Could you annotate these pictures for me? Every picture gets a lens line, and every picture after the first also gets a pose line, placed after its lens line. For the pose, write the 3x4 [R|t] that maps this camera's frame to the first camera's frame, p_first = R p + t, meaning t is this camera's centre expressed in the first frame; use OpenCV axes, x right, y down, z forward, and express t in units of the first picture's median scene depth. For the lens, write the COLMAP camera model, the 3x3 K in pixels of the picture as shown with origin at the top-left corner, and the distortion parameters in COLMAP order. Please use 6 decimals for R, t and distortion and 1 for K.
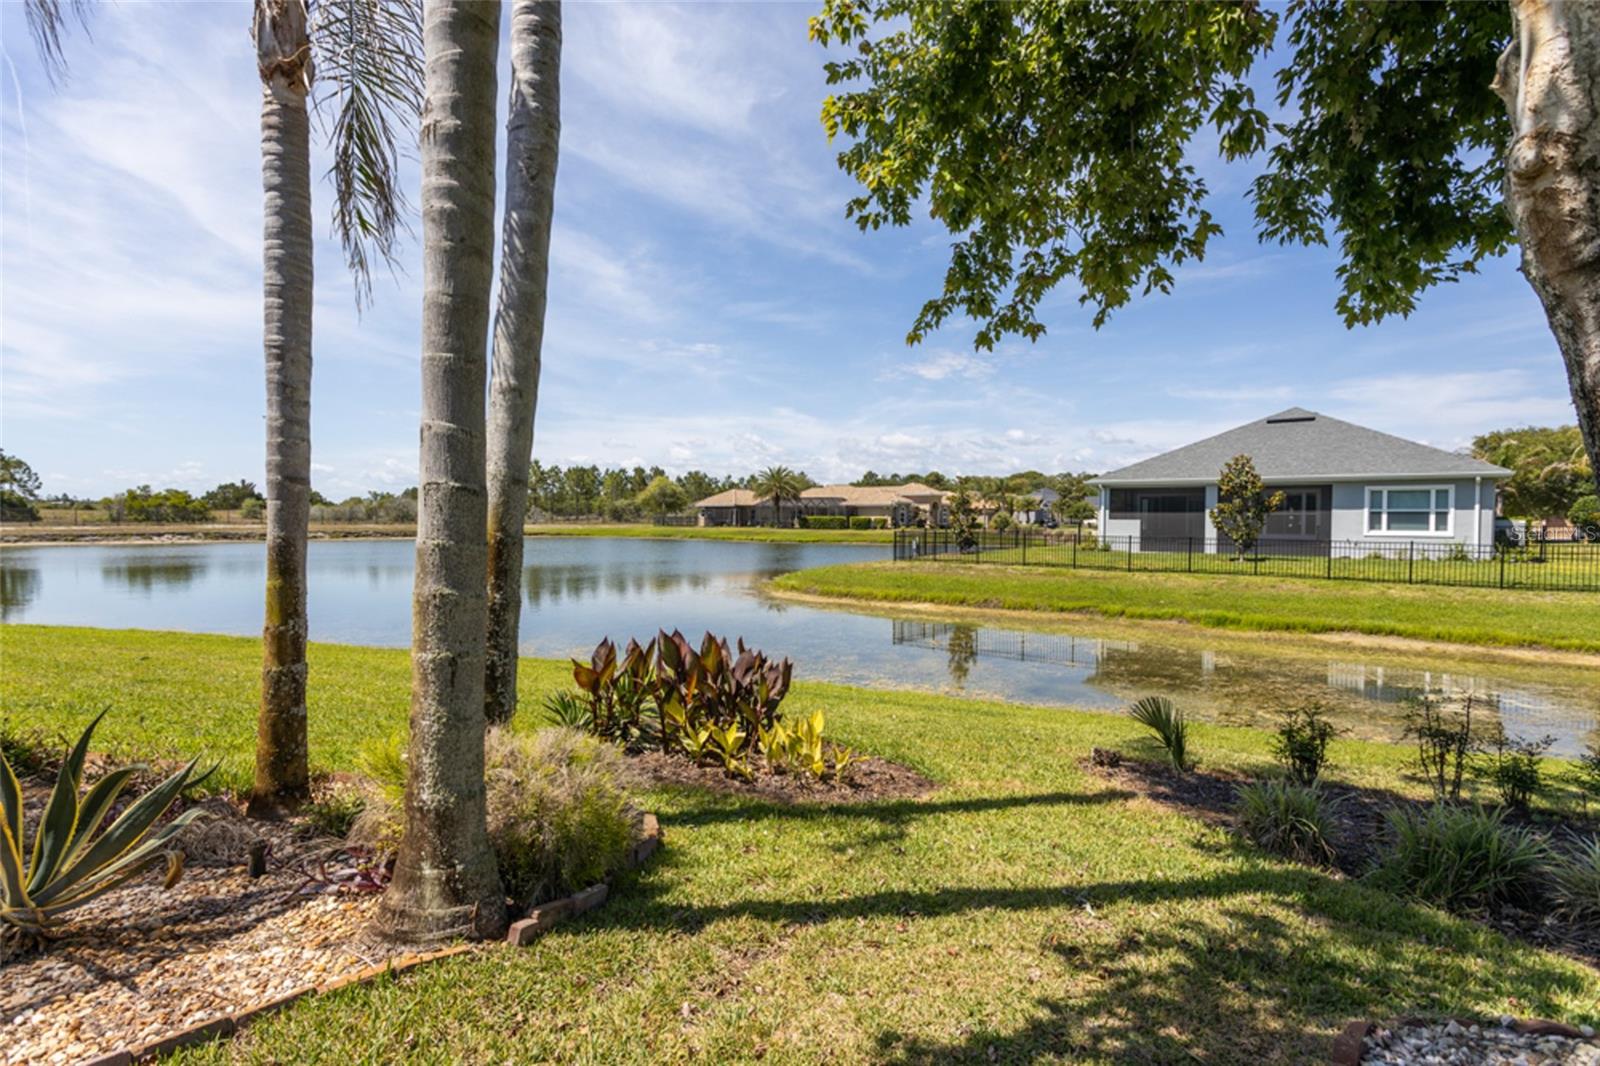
lens RADIAL K [[778.4, 0, 800.0], [0, 778.4, 533.0], [0, 0, 1]] dist [-0.000498, -0.000383]
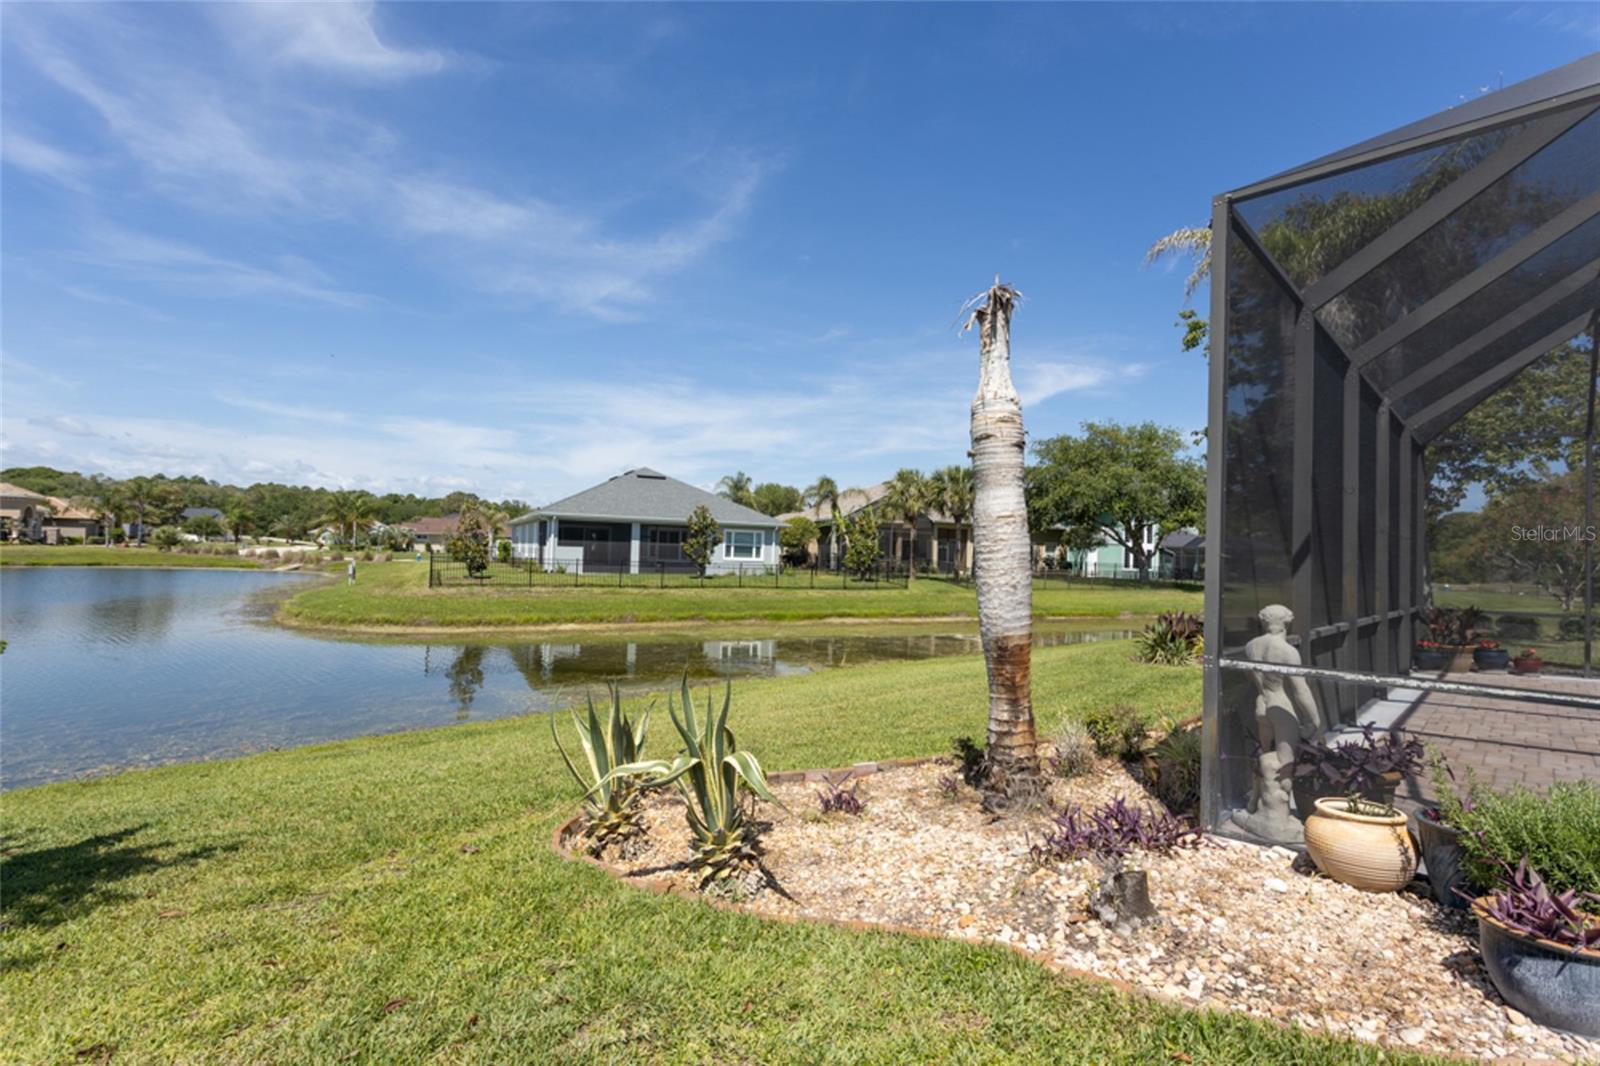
lens RADIAL K [[755.1, 0, 795.2], [0, 755.1, 532.5], [0, 0, 1]] dist [0.000652, -0.000132]
pose [[0.418449, 0.032304, 0.907666, -0.174551], [-0.010041, 0.999471, -0.030942, -0.002136], [-0.908185, 0.003834, 0.418552, 0.068849]]
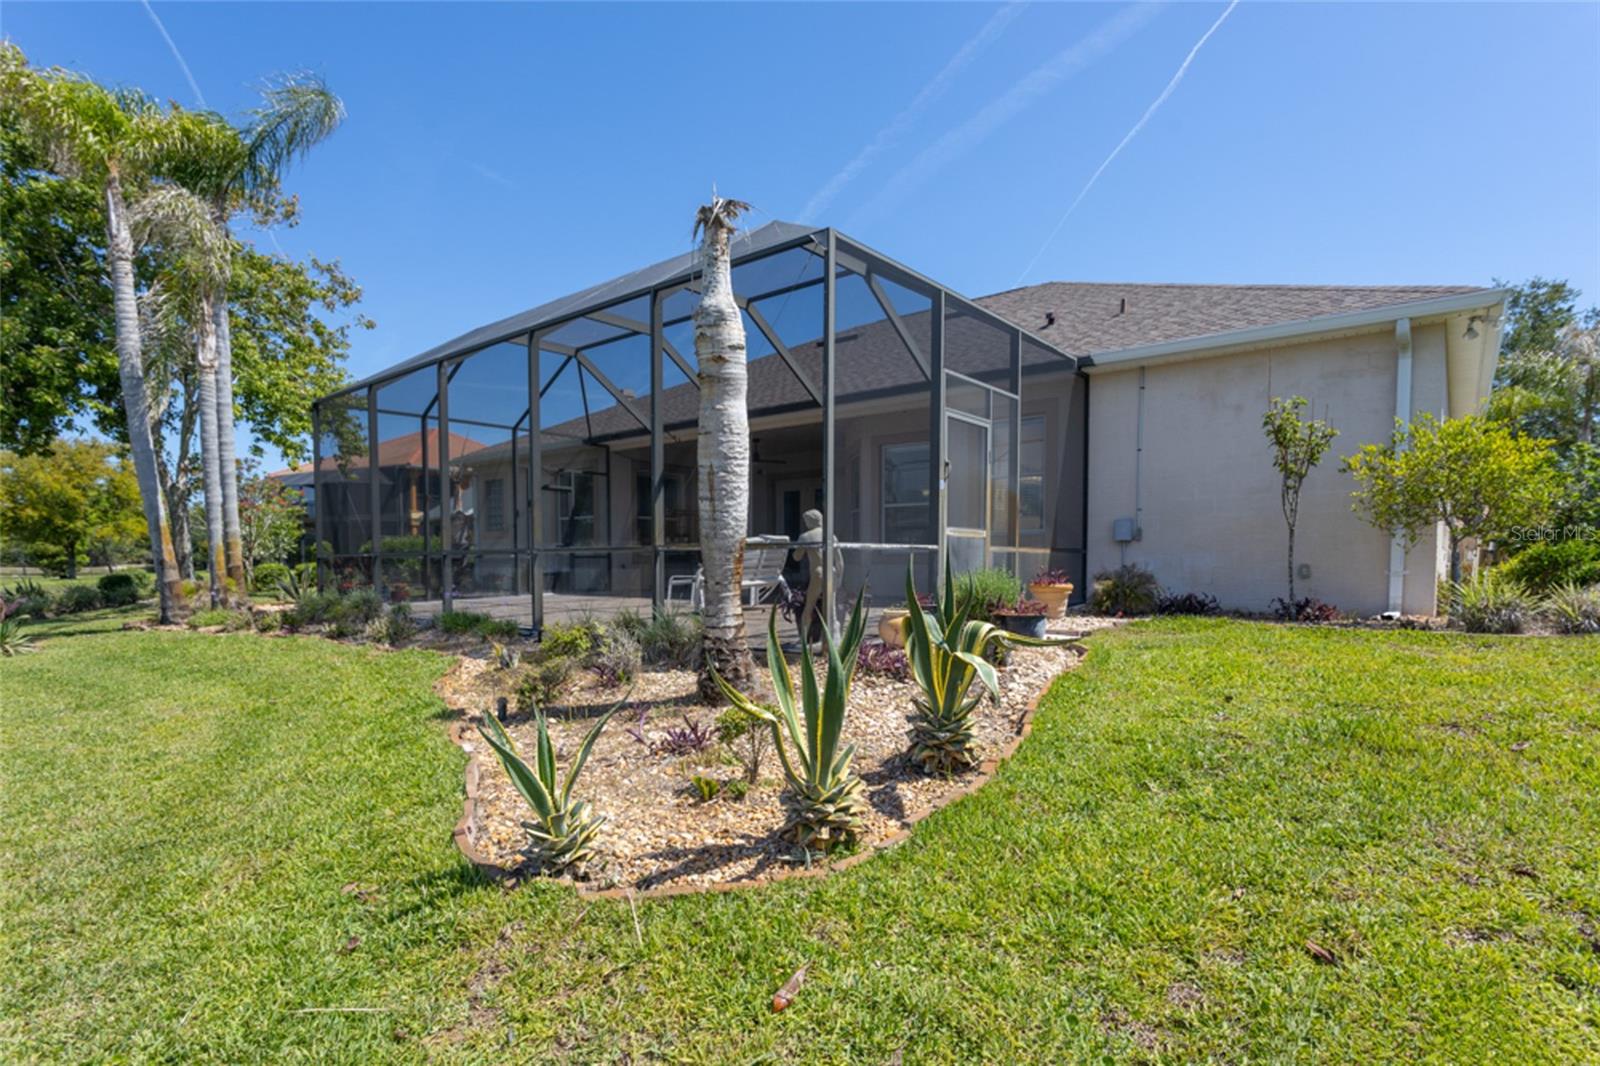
lens RADIAL K [[809.7, 0, 790.8], [0, 809.7, 589.5], [0, 0, 1]] dist [-0.000015, -0.000111]
pose [[-0.939429, -0.014576, 0.342434, -0.148638], [0.003946, 0.998569, 0.053329, 0.003270], [-0.342722, 0.051450, -0.938027, 0.126586]]
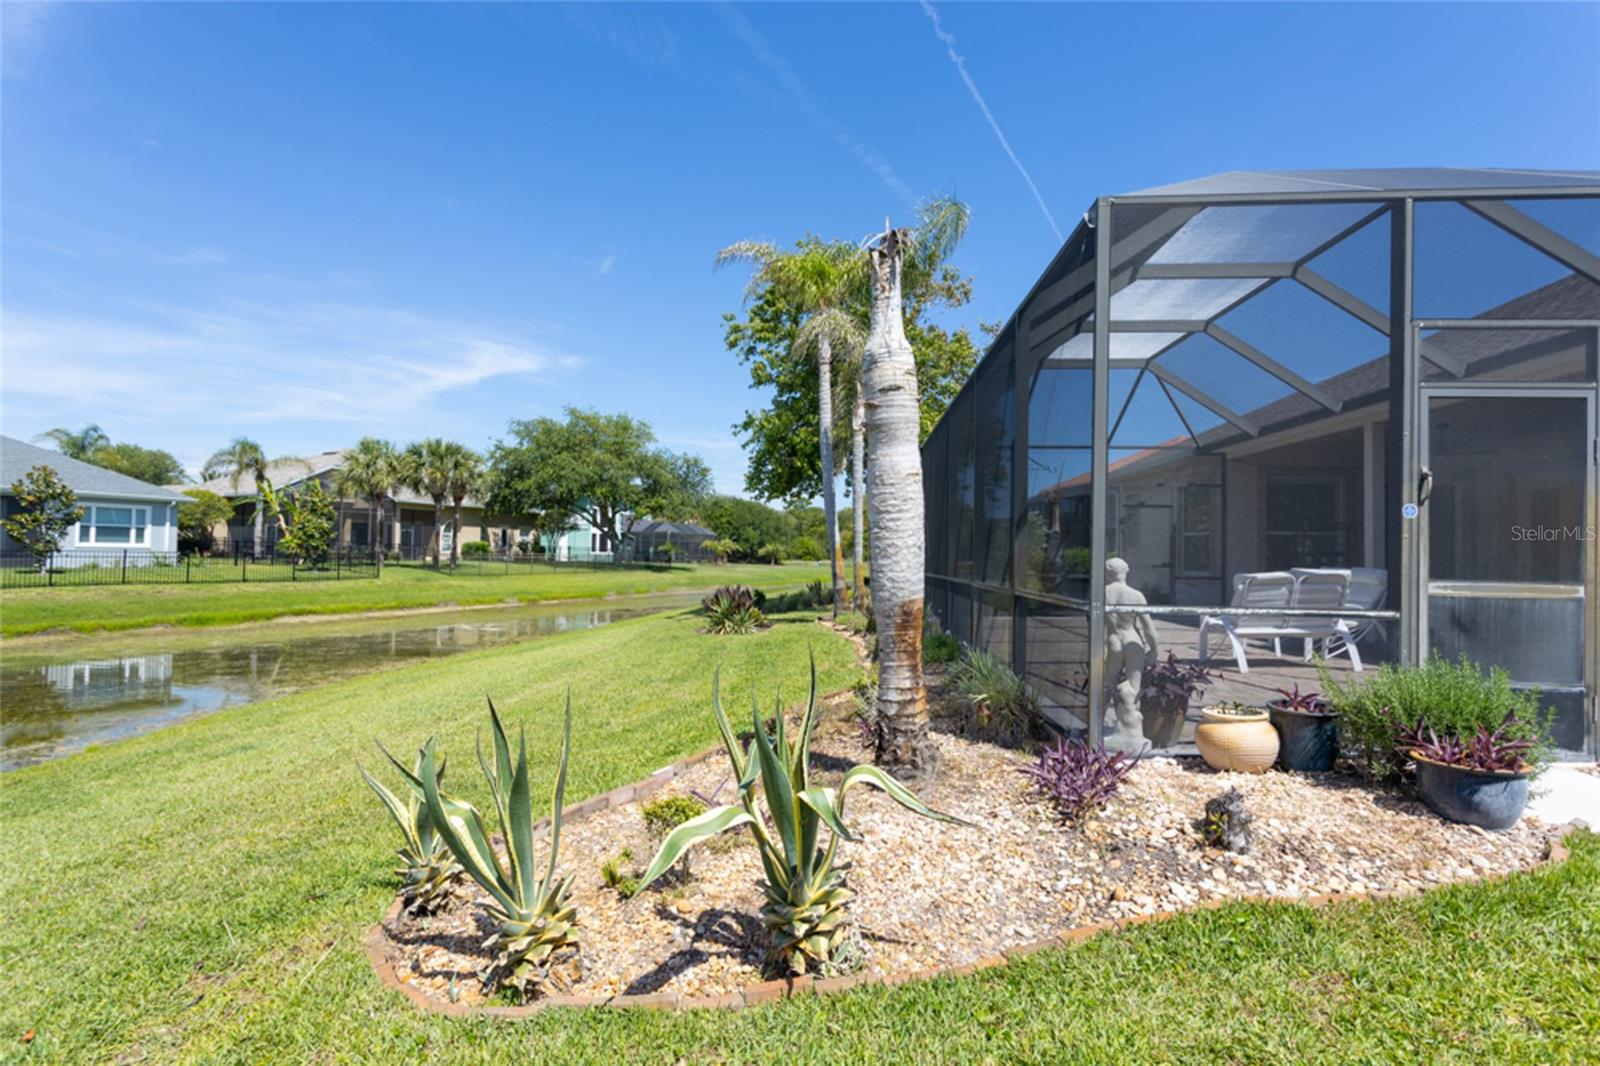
lens RADIAL K [[755.1, 0, 795.2], [0, 755.1, 532.5], [0, 0, 1]] dist [0.000652, -0.000132]
pose [[-0.275806, 0.015858, 0.961082, -0.167595], [-0.002950, 0.999845, -0.017345, -0.000504], [-0.961209, -0.007619, -0.275717, 0.095178]]
